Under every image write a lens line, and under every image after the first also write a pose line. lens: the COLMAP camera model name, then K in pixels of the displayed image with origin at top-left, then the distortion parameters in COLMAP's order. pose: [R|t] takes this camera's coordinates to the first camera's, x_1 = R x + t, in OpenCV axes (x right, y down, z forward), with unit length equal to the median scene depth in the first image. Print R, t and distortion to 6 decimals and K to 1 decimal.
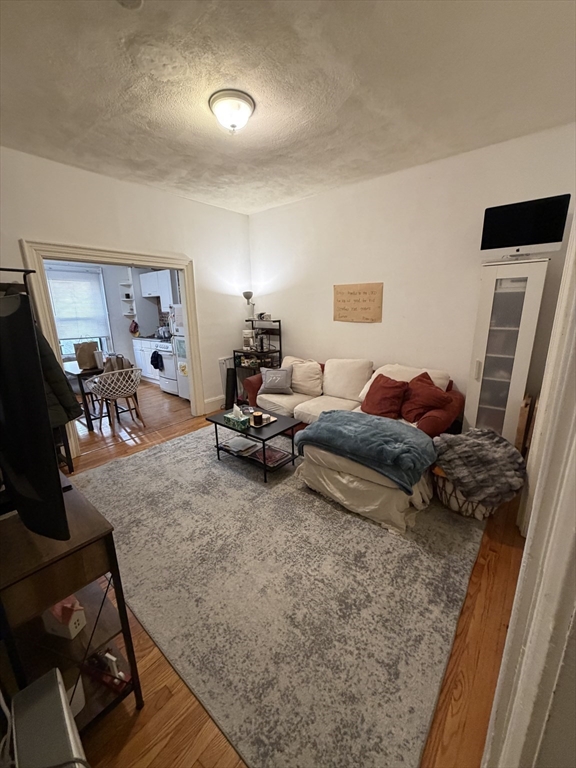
lens RADIAL K [[306.6, 0, 288.0], [0, 306.6, 382.3], [0, 0, 1]] dist [0.001125, 0.000014]
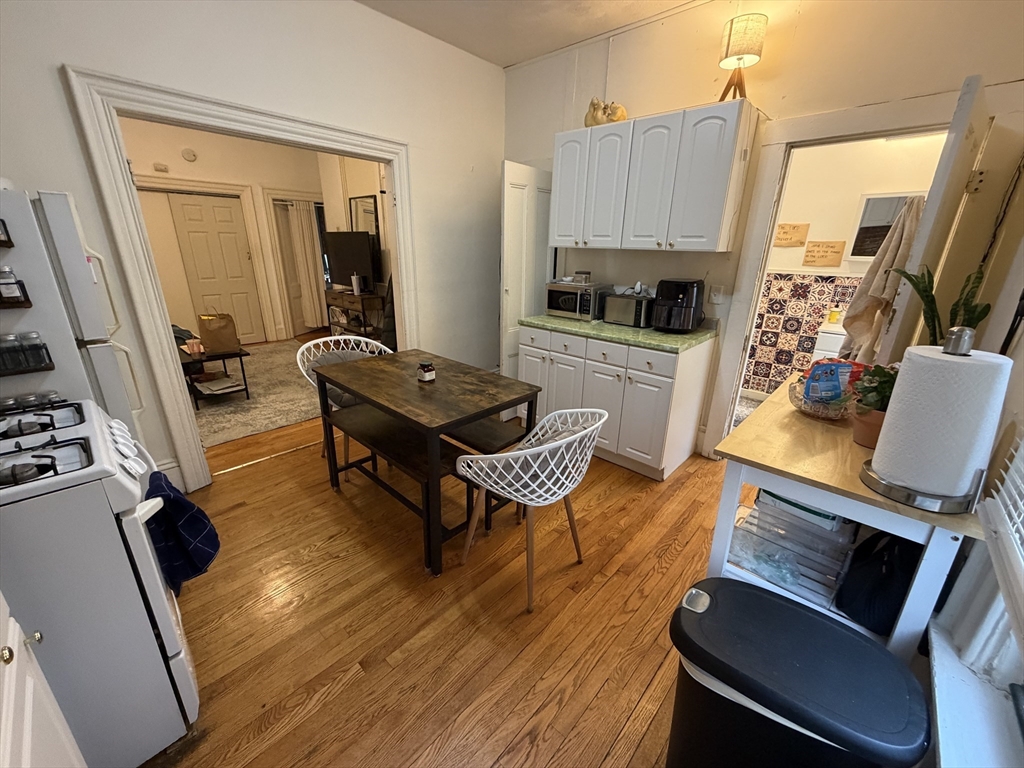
lens RADIAL K [[408.8, 0, 507.7], [0, 408.8, 383.2], [0, 0, 1]] dist [0.001125, 0.000014]
pose [[-0.998104, -0.015947, 0.059449, -0.534617], [0.019369, 0.835403, 0.549296, -0.221307], [-0.058423, 0.549406, -0.833510, 0.972196]]
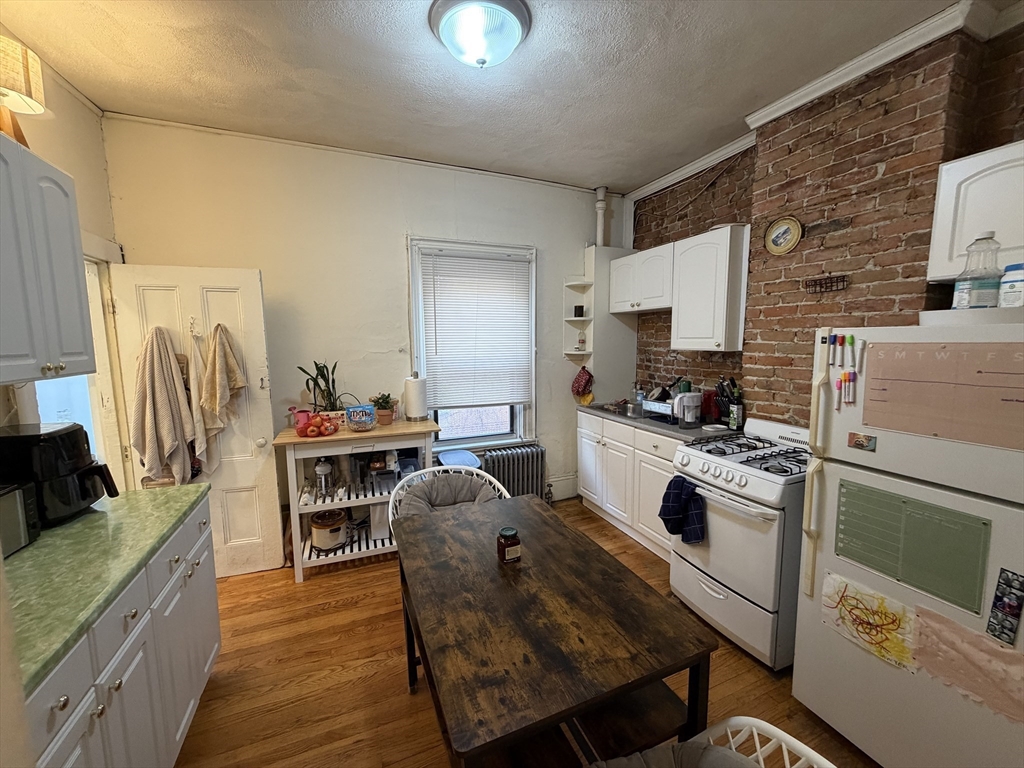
lens RADIAL K [[408.8, 0, 509.4], [0, 408.8, 382.5], [0, 0, 1]] dist [0.001125, 0.000014]
pose [[0.884271, 0.064293, -0.462528, -0.349205], [-0.124097, 0.987216, -0.100024, -0.116730], [0.450184, 0.145846, 0.880945, 0.481906]]
